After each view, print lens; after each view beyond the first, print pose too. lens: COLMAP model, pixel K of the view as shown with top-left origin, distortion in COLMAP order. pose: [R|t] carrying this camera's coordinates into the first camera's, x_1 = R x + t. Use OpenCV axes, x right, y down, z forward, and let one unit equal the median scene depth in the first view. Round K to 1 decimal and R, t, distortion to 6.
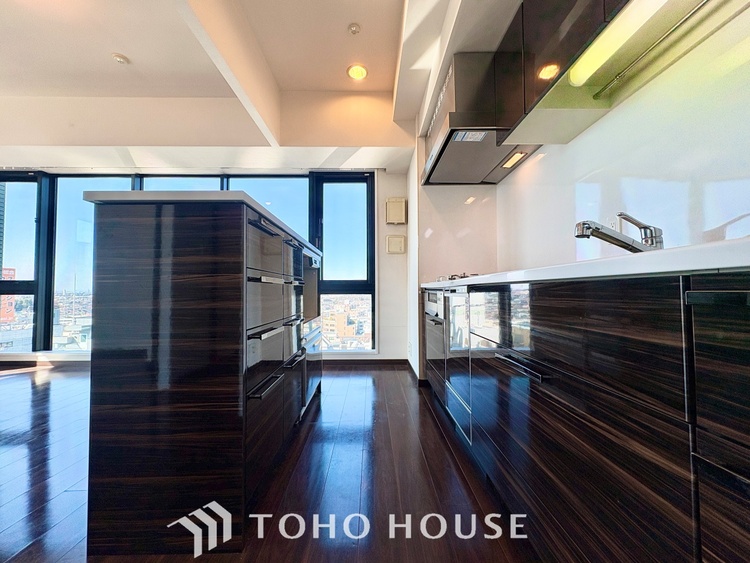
lens RADIAL K [[294.9, 0, 376.3], [0, 294.9, 282.8], [0, 0, 1]] dist [0.000041, 0.000200]
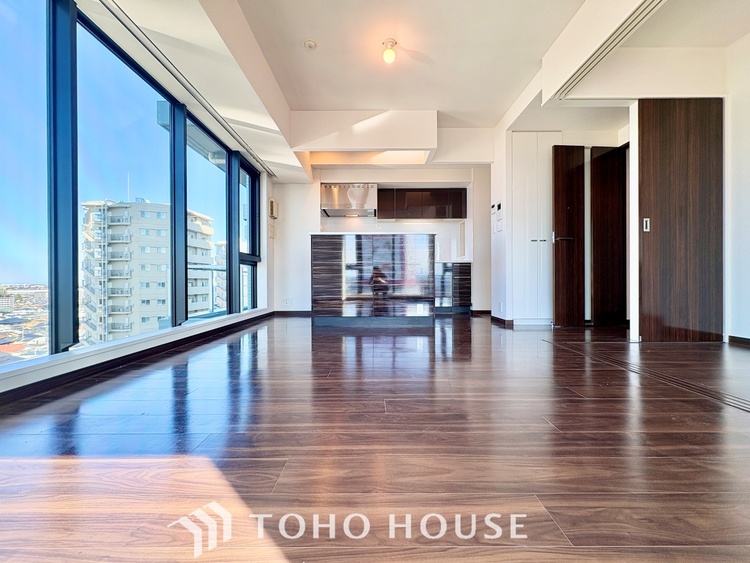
lens RADIAL K [[297.4, 0, 375.0], [0, 297.4, 281.5], [0, 0, 1]] dist [-0.000619, -0.000033]
pose [[0.015747, 0.001606, 0.999875, -1.291980], [-0.024544, 0.999698, -0.001219, 0.094555], [-0.999575, -0.024521, 0.015782, 0.459582]]
